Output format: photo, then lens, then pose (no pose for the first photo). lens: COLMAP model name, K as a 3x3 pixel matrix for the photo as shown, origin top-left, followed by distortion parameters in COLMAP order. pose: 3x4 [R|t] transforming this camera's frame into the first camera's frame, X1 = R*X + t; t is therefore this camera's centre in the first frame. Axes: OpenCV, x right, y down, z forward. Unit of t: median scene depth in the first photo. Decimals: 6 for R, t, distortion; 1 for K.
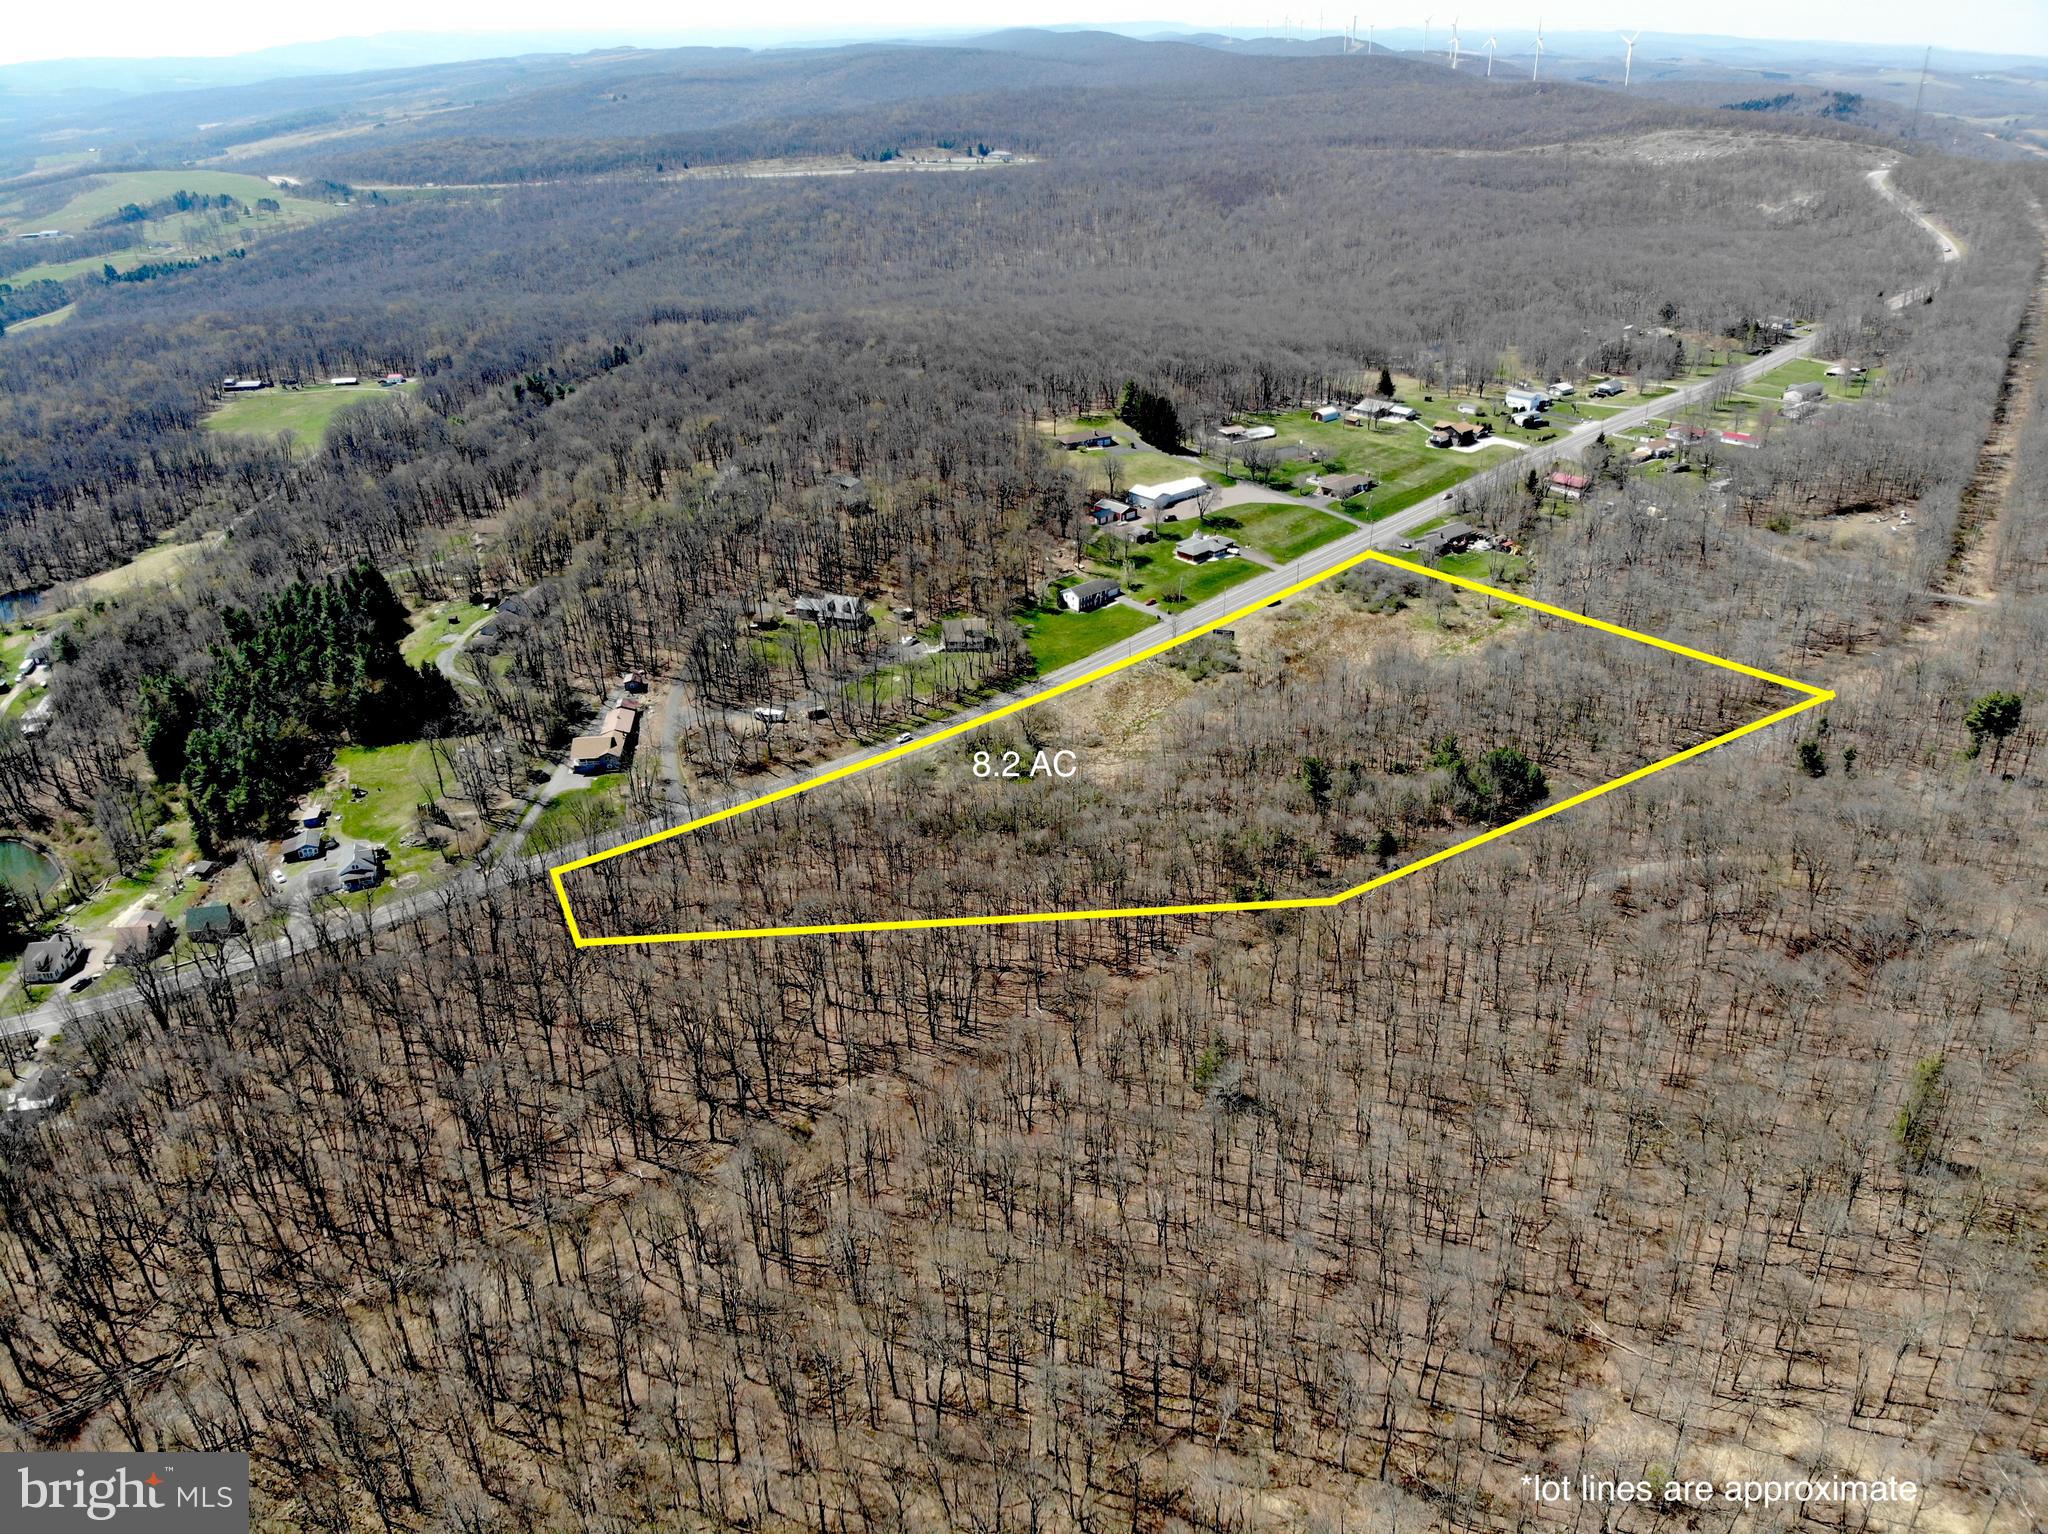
lens RADIAL K [[1515.6, 0, 1021.2], [0, 1515.6, 766.4], [0, 0, 1]] dist [0.056631, -0.165449]
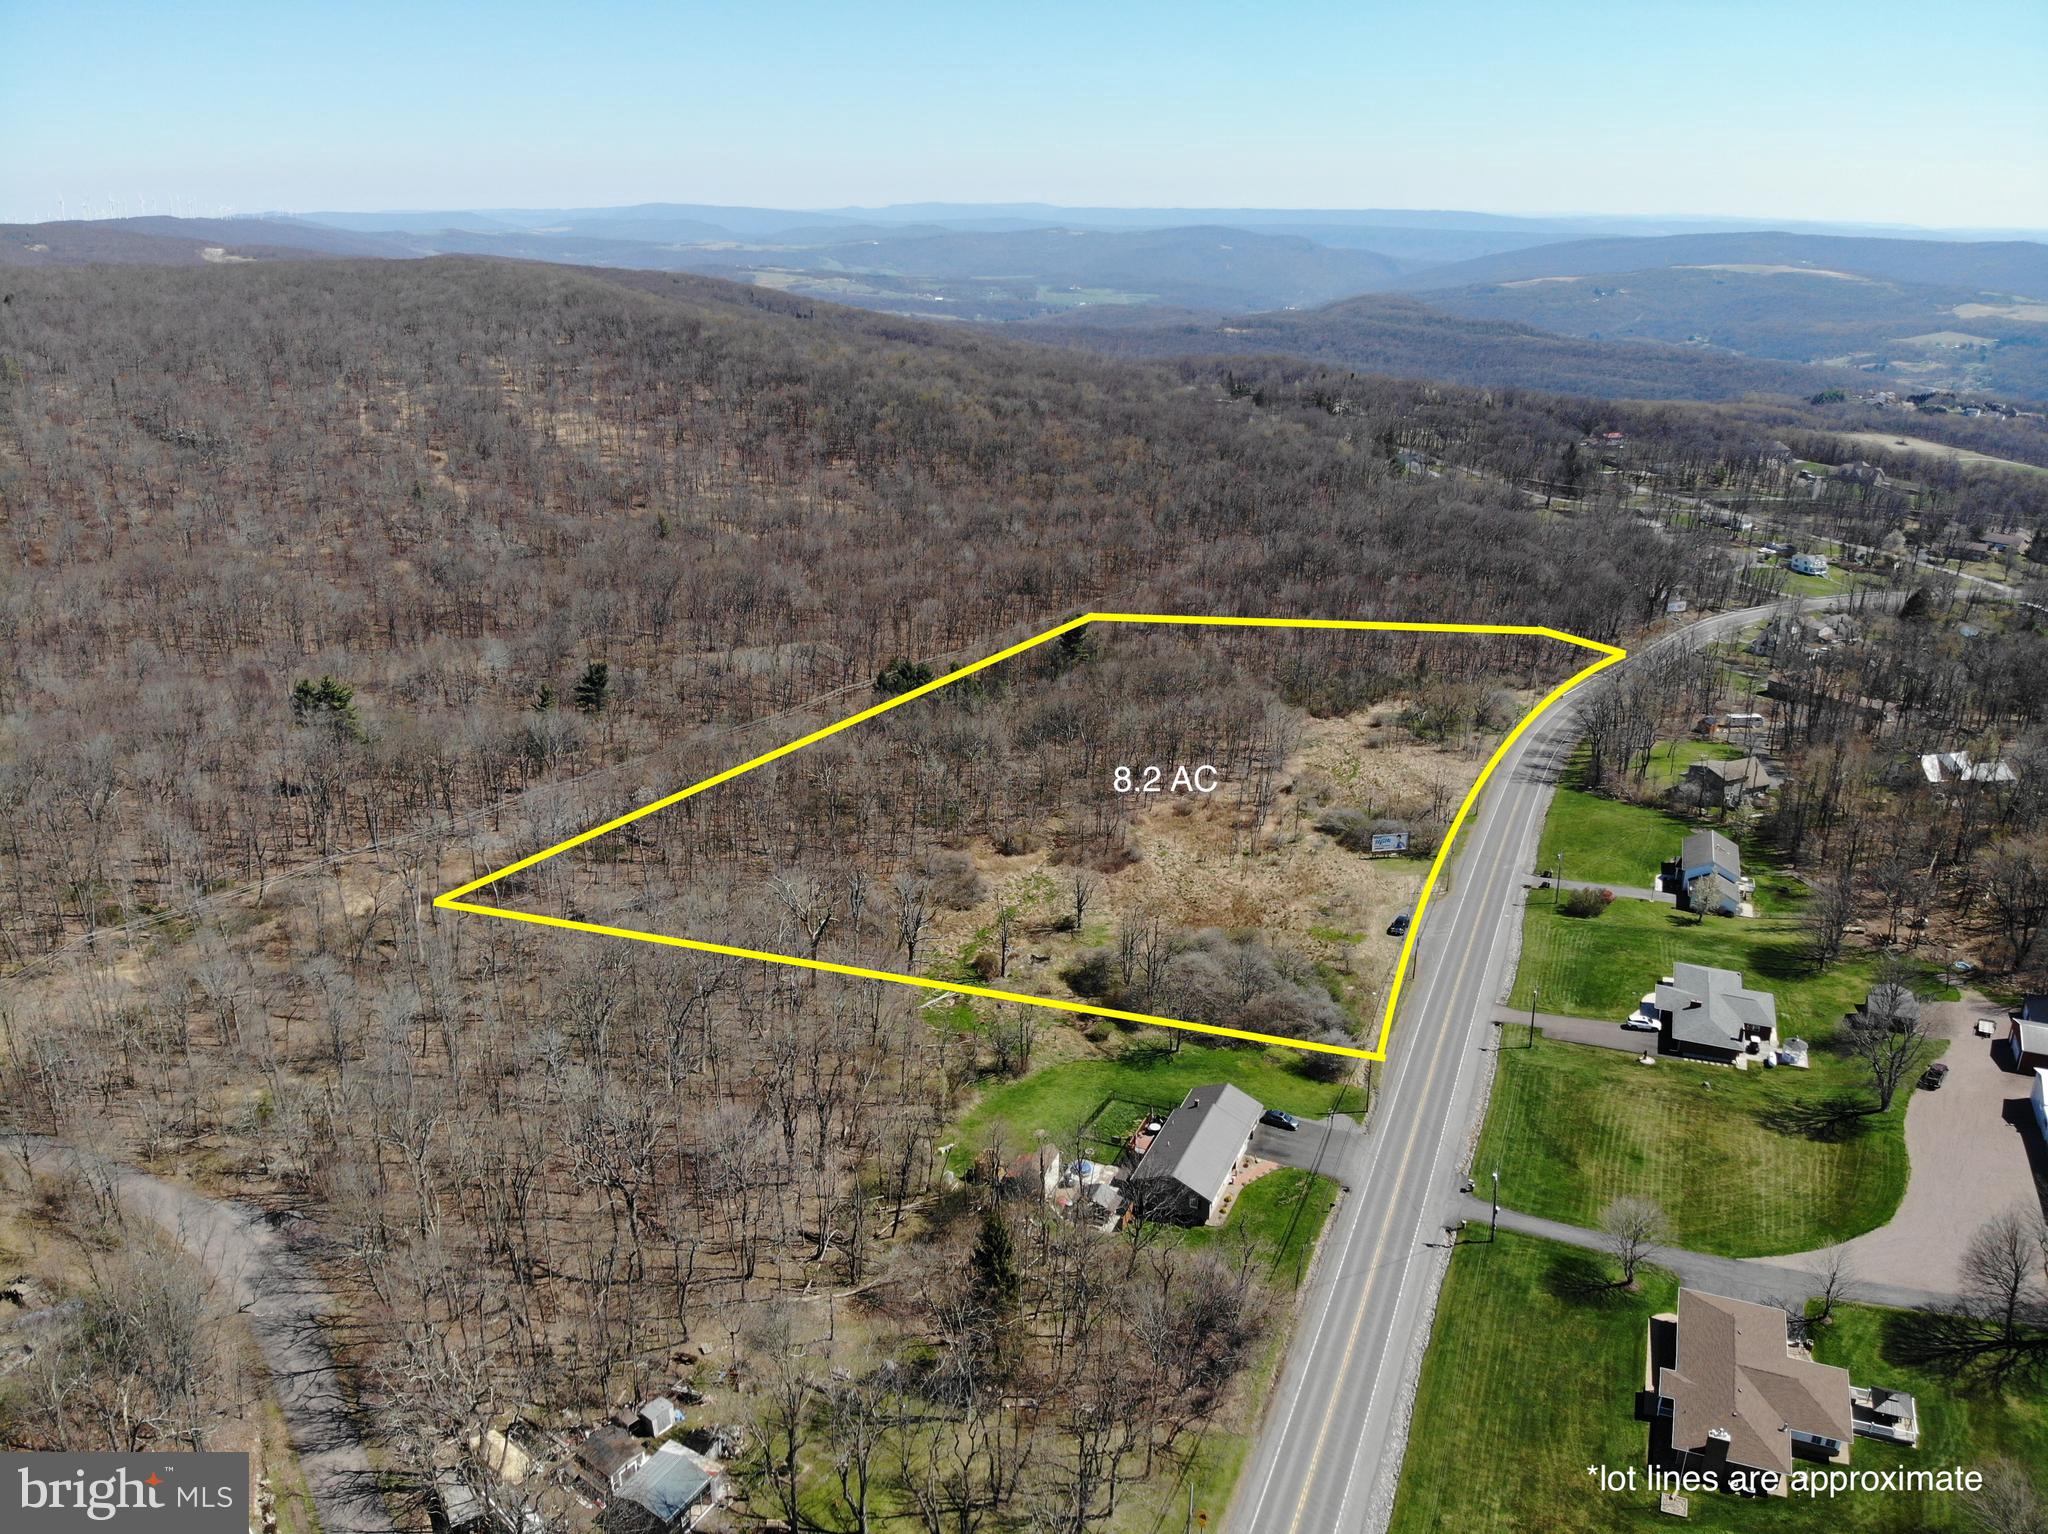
lens RADIAL K [[1515.6, 0, 1020.6], [0, 1515.6, 756.7], [0, 0, 1]] dist [0.056631, -0.165449]
pose [[-0.912098, 0.143884, -0.383895, 0.373528], [-0.181061, 0.698748, 0.692075, -0.377503], [0.367824, 0.700749, -0.611275, 0.983974]]
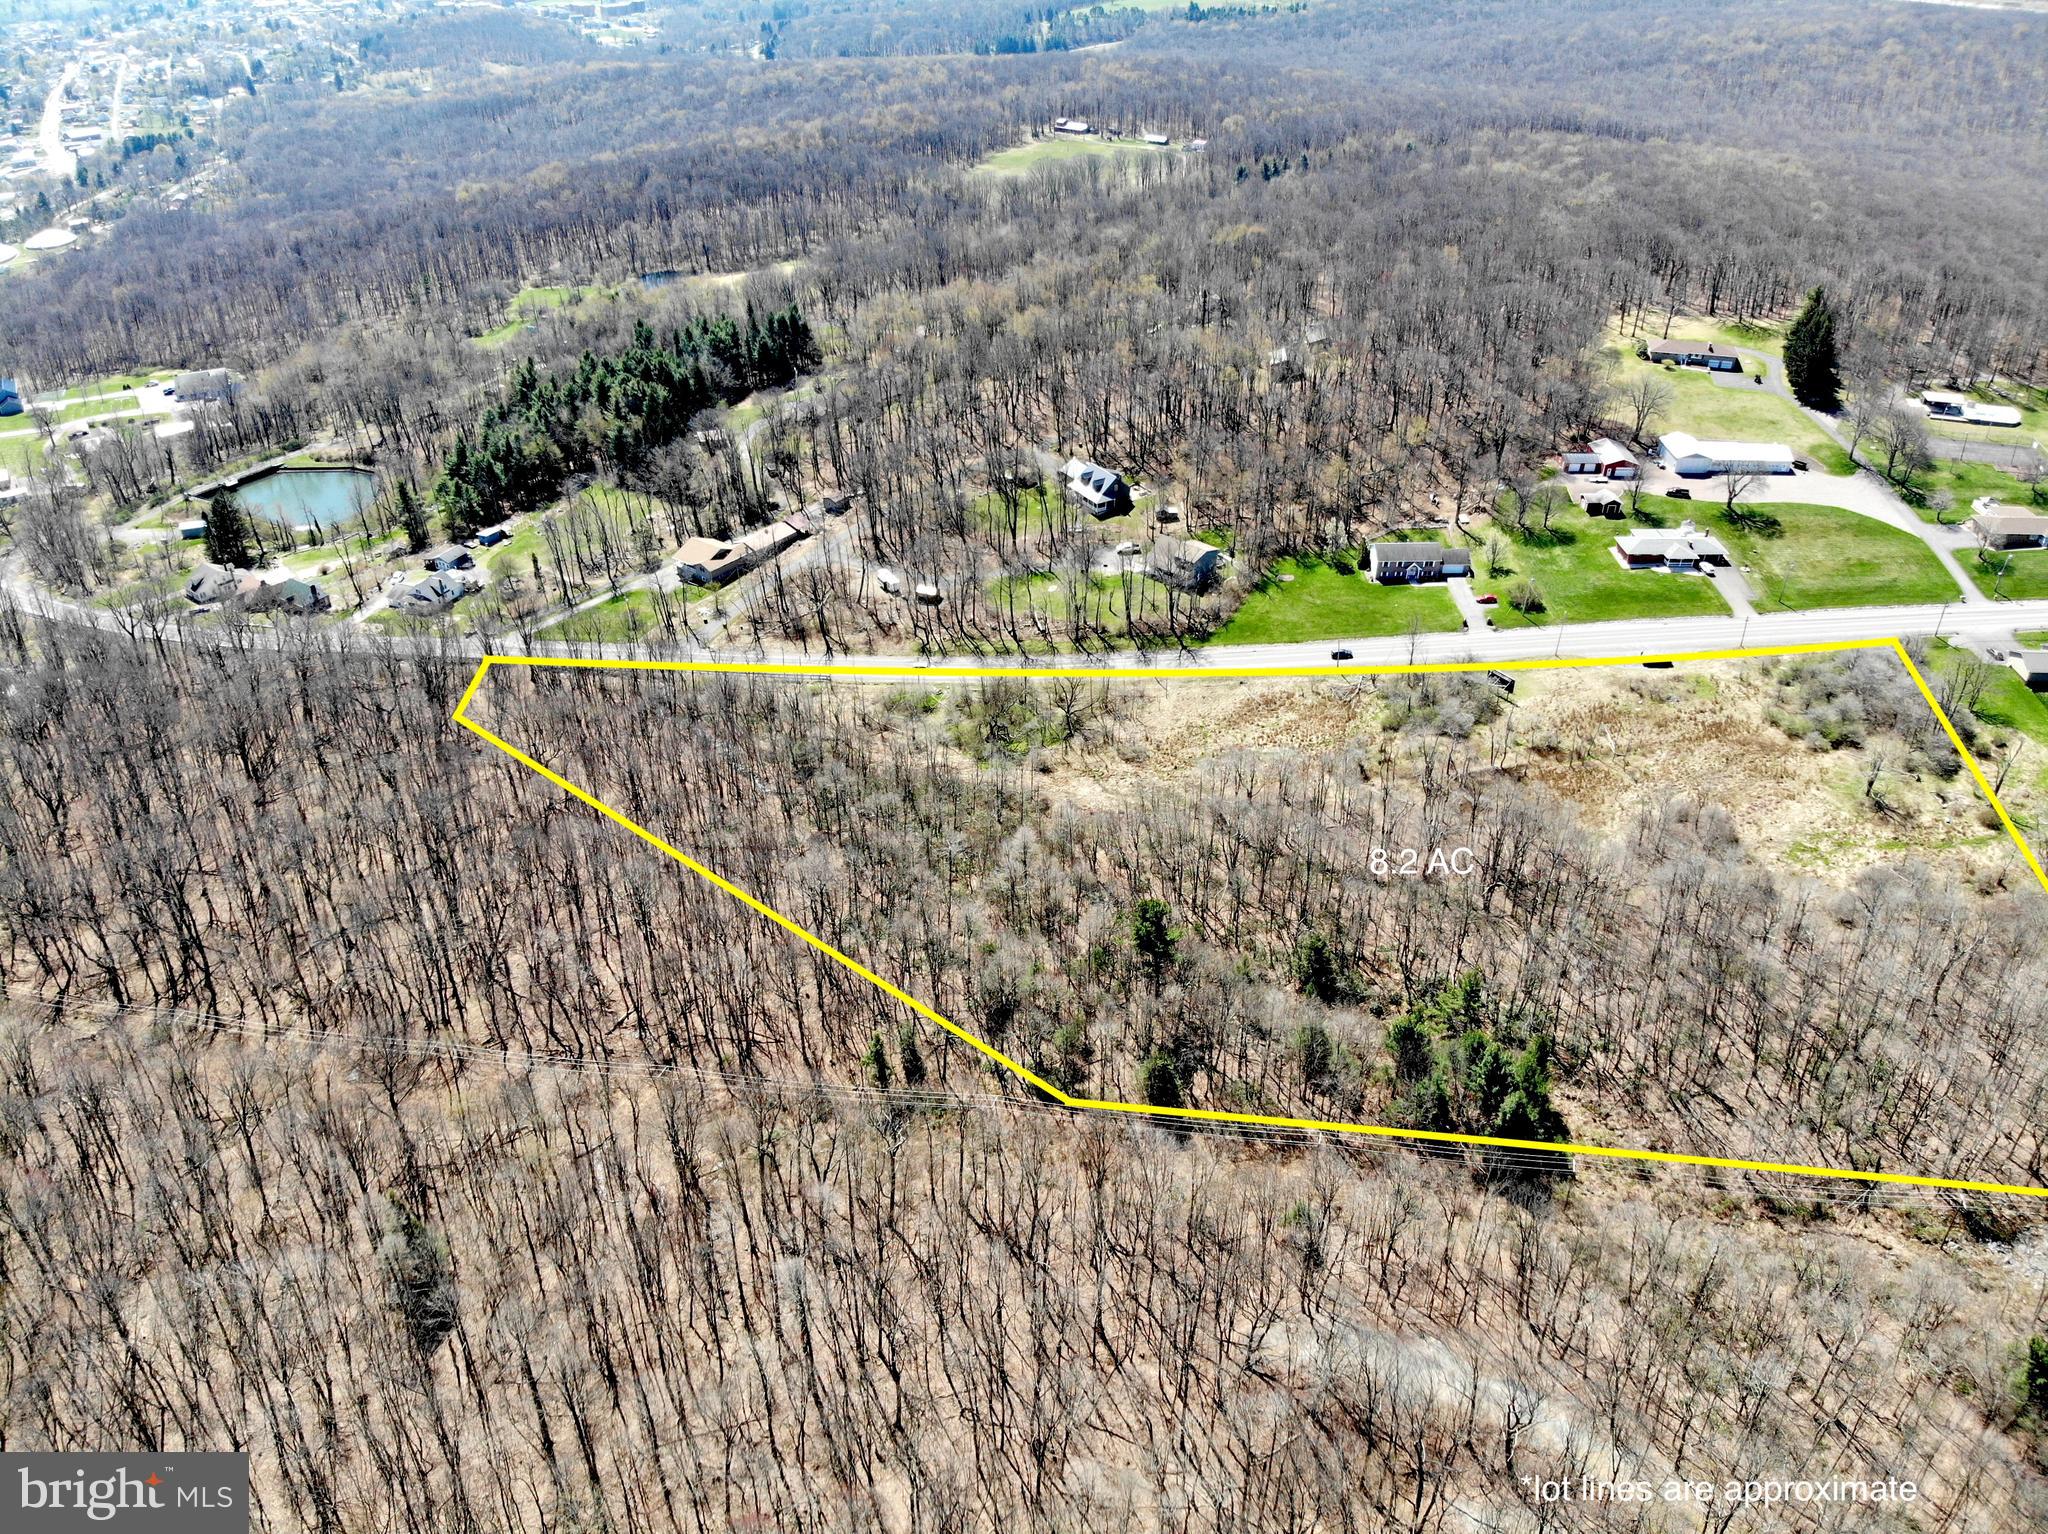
lens RADIAL K [[1515.6, 0, 1044.6], [0, 1515.6, 769.7], [0, 0, 1]] dist [0.056631, -0.165449]
pose [[0.742043, 0.372171, -0.557549, 0.277969], [-0.306051, 0.928070, 0.212175, -0.098849], [0.596410, 0.013195, 0.802571, 0.283611]]
